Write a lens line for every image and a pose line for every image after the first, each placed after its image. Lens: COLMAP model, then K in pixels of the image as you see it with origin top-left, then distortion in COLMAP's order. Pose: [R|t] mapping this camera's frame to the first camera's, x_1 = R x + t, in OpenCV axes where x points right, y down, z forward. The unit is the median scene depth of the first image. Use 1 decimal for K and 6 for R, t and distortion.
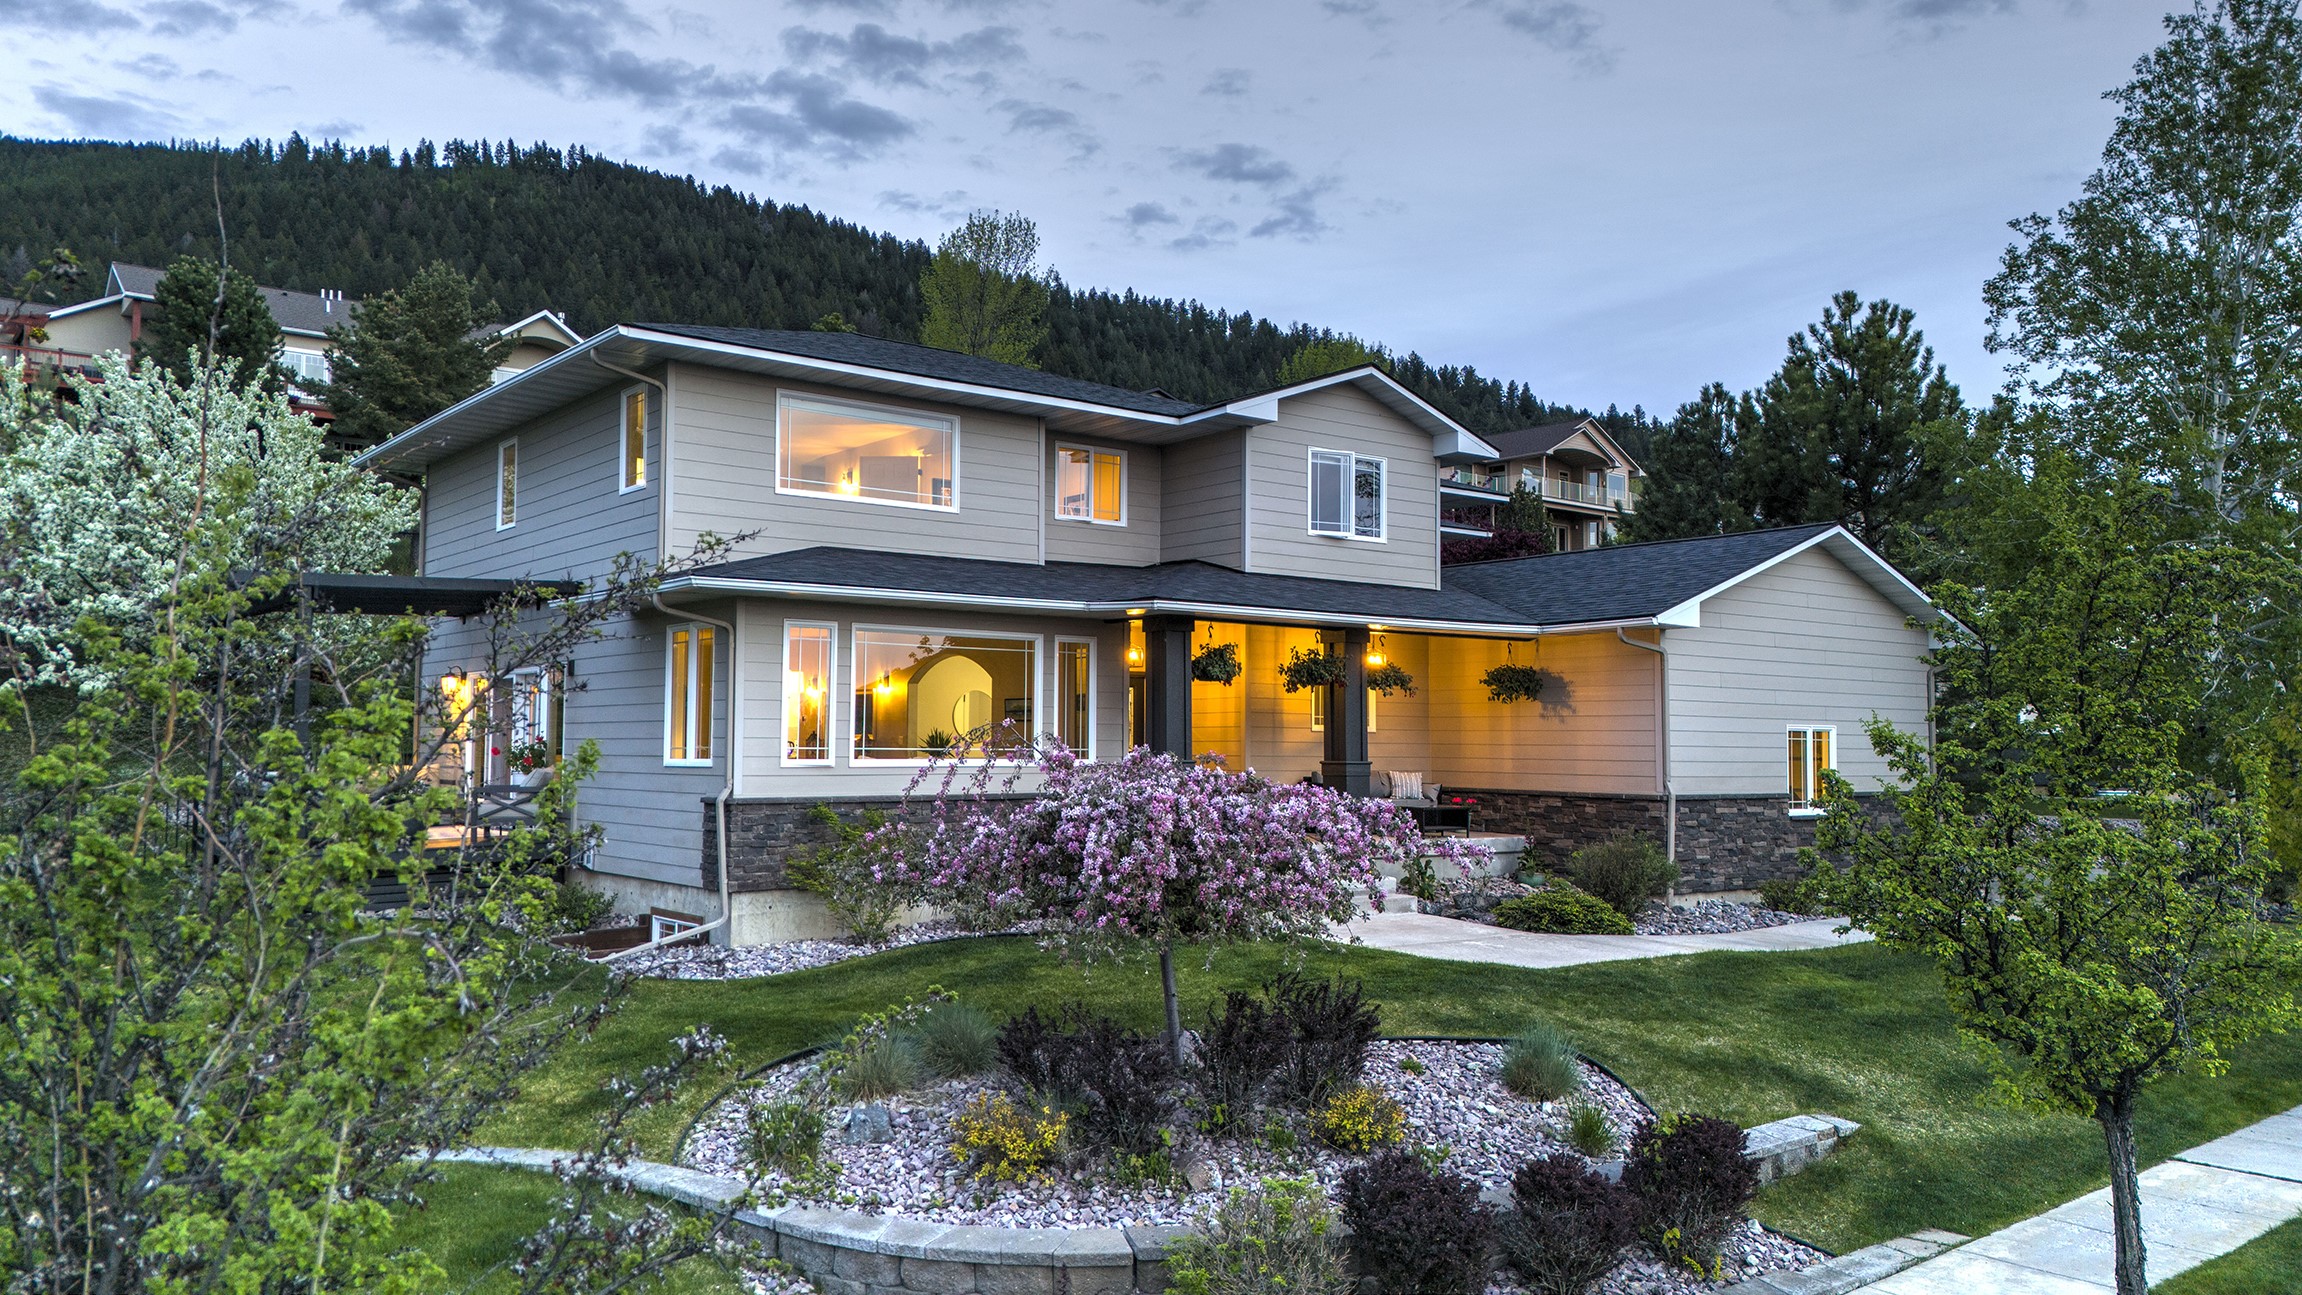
lens RADIAL K [[1682.7, 0, 1148.8], [0, 1682.7, 645.3], [0, 0, 1]] dist [0.077152, -0.073548]
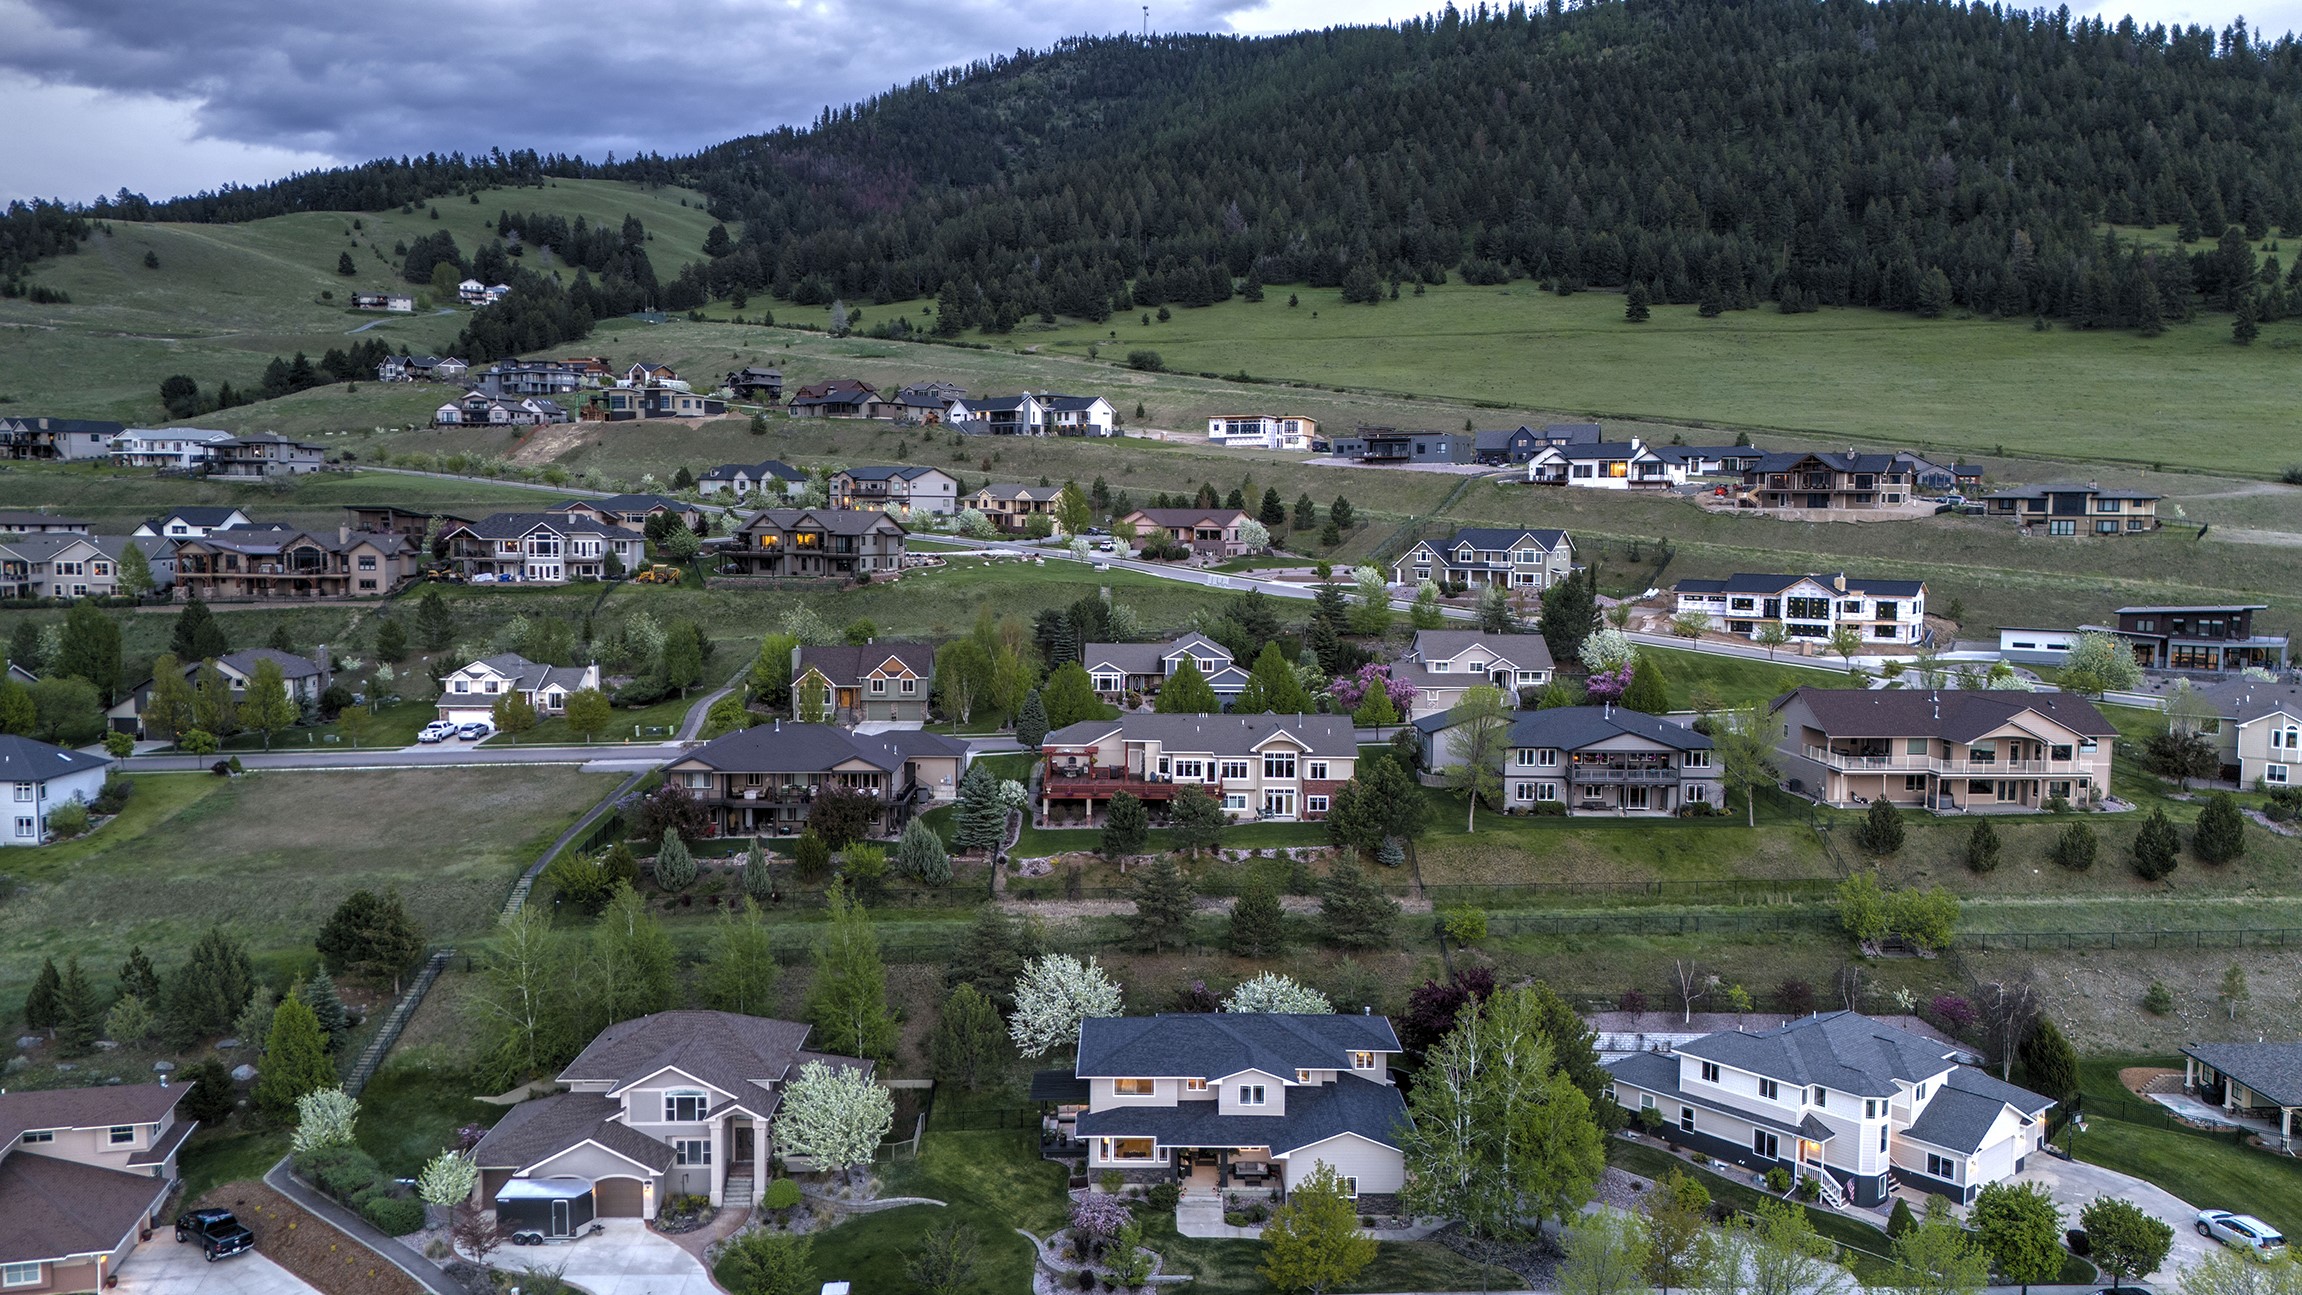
lens RADIAL K [[1682.7, 0, 1145.5], [0, 1682.7, 651.5], [0, 0, 1]] dist [0.077152, -0.073548]
pose [[0.790121, 0.054981, -0.610480, 2.595954], [0.035012, 0.990294, 0.134503, -1.885511], [0.611950, -0.127648, 0.780528, -2.462903]]
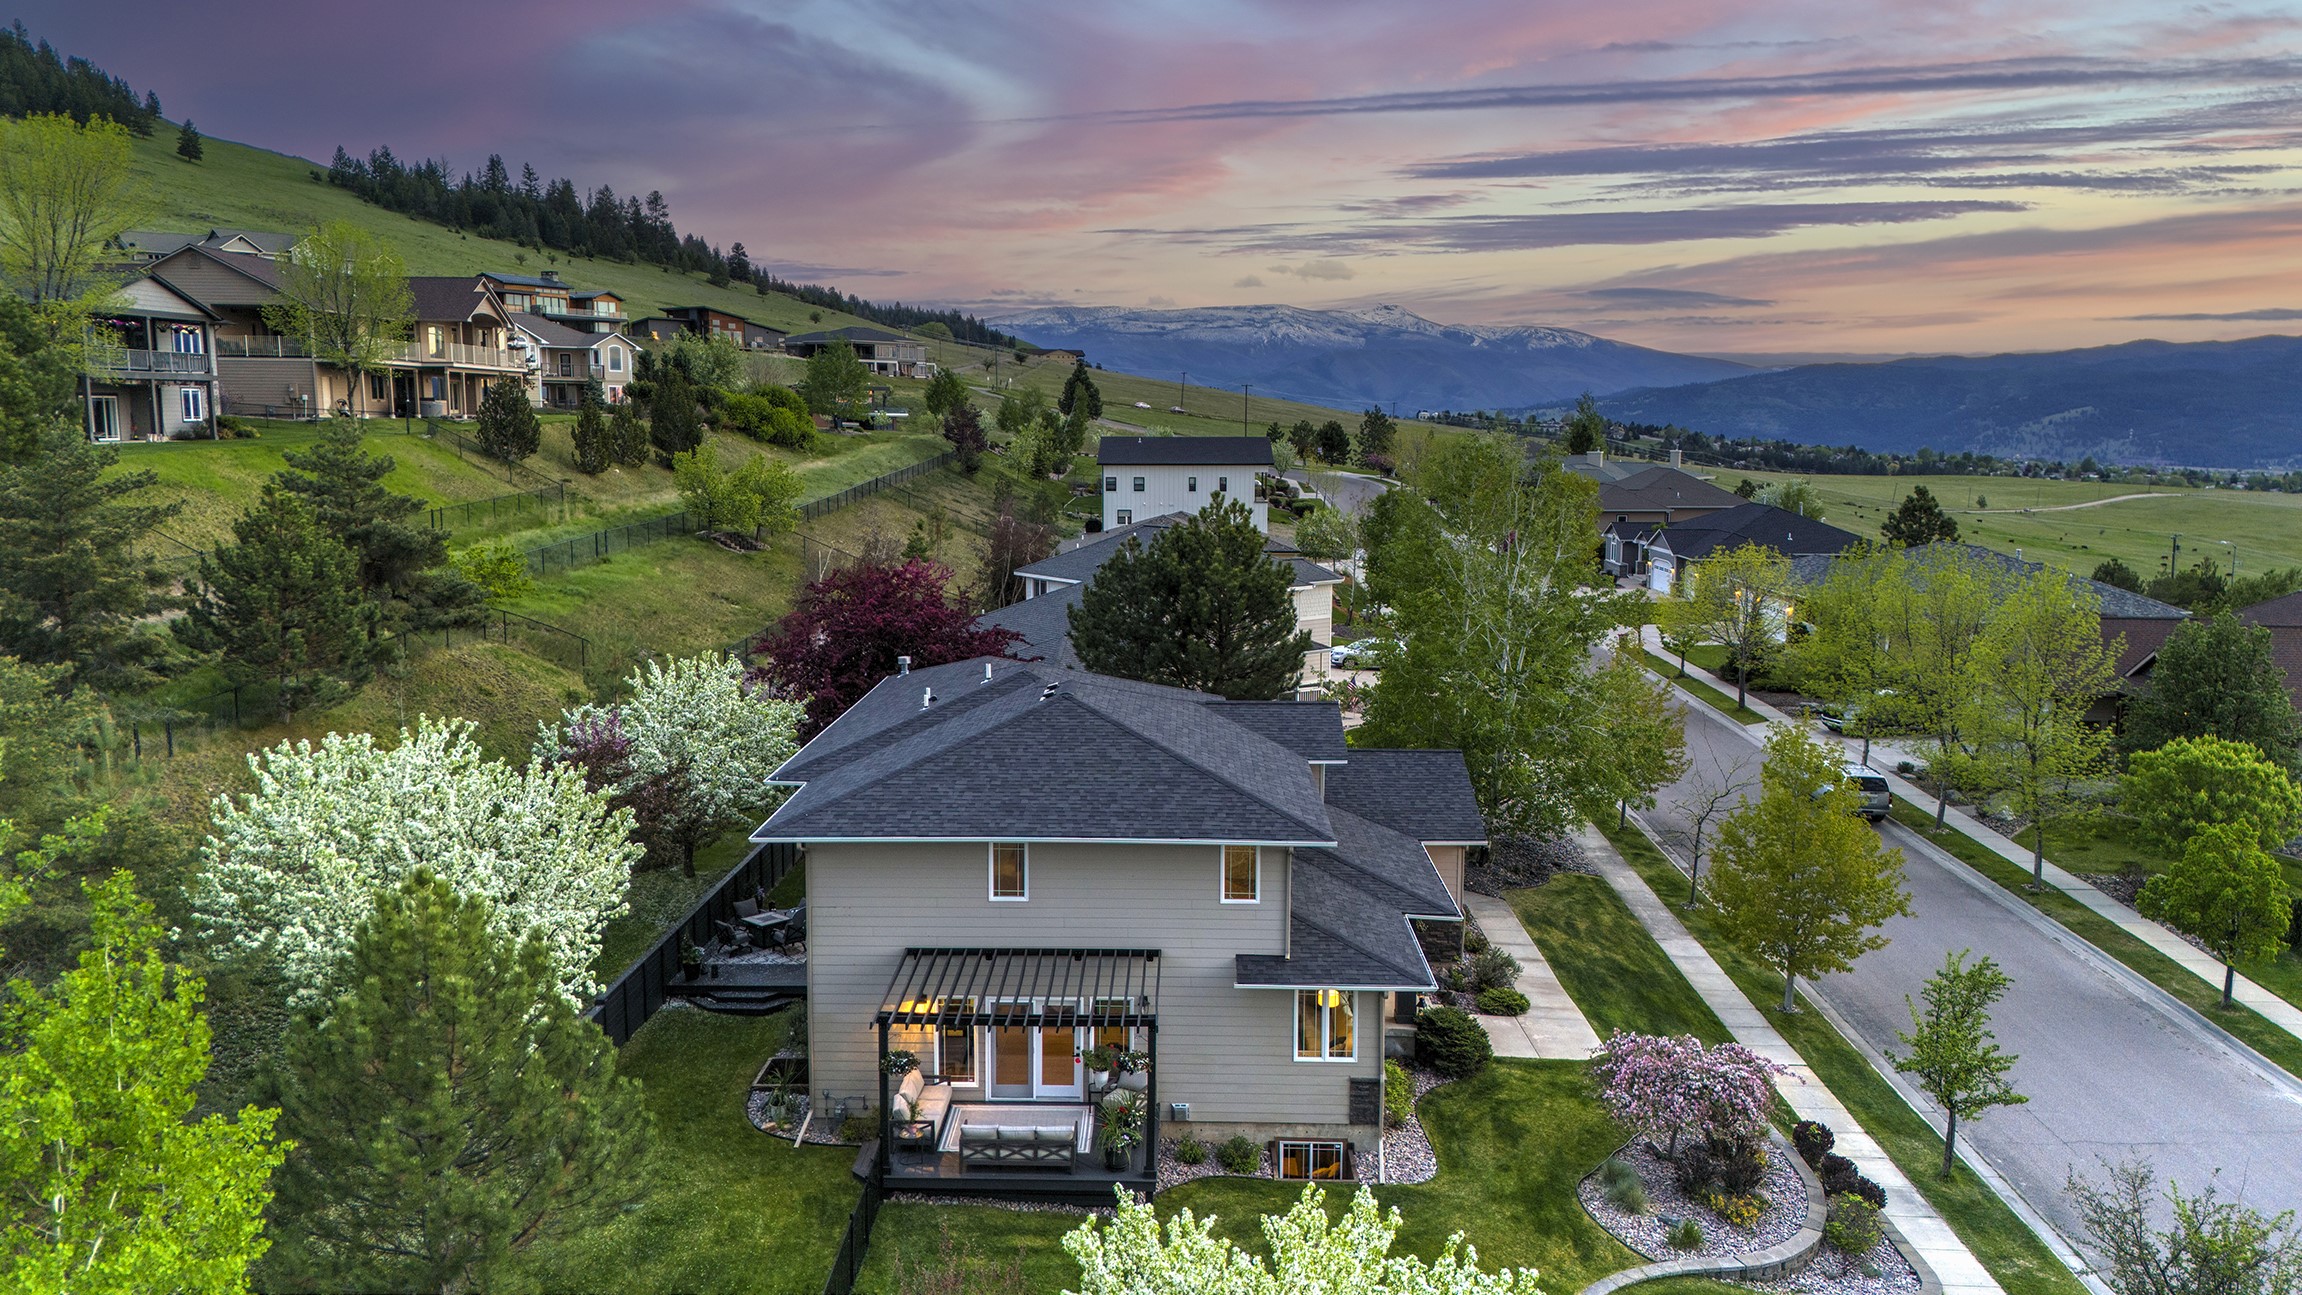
lens RADIAL K [[1682.7, 0, 1149.8], [0, 1682.7, 629.0], [0, 0, 1]] dist [0.077152, -0.073548]
pose [[0.632360, -0.100010, 0.768192, -1.458405], [-0.048763, 0.984527, 0.168314, -0.573775], [-0.773139, -0.143894, 0.617698, 0.064645]]
